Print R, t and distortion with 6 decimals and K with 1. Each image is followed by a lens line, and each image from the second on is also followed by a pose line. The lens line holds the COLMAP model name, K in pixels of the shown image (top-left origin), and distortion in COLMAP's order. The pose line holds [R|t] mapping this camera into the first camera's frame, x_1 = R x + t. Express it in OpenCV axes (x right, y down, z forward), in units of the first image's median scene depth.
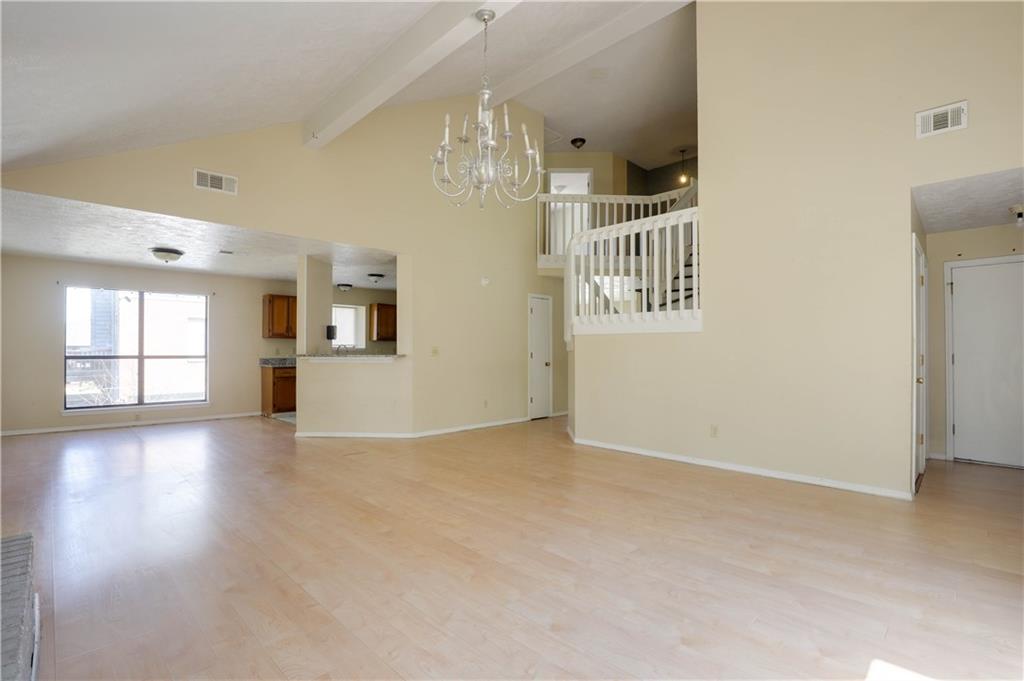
lens RADIAL K [[472.9, 0, 520.6], [0, 472.9, 345.3], [0, 0, 1]] dist [-0.027670, 0.002878]
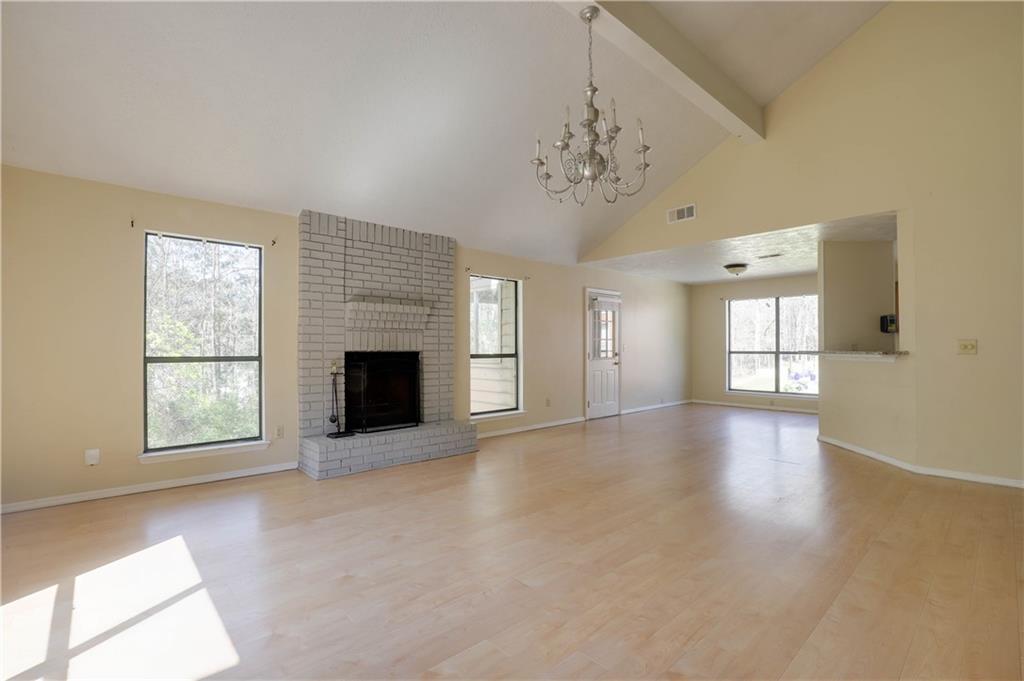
lens RADIAL K [[472.9, 0, 515.9], [0, 472.9, 345.9], [0, 0, 1]] dist [-0.027670, 0.002878]
pose [[-0.051588, -0.005228, -0.998655, 0.476463], [0.013900, 0.999886, -0.005952, 0.007016], [0.998572, -0.014188, -0.051509, 0.454954]]
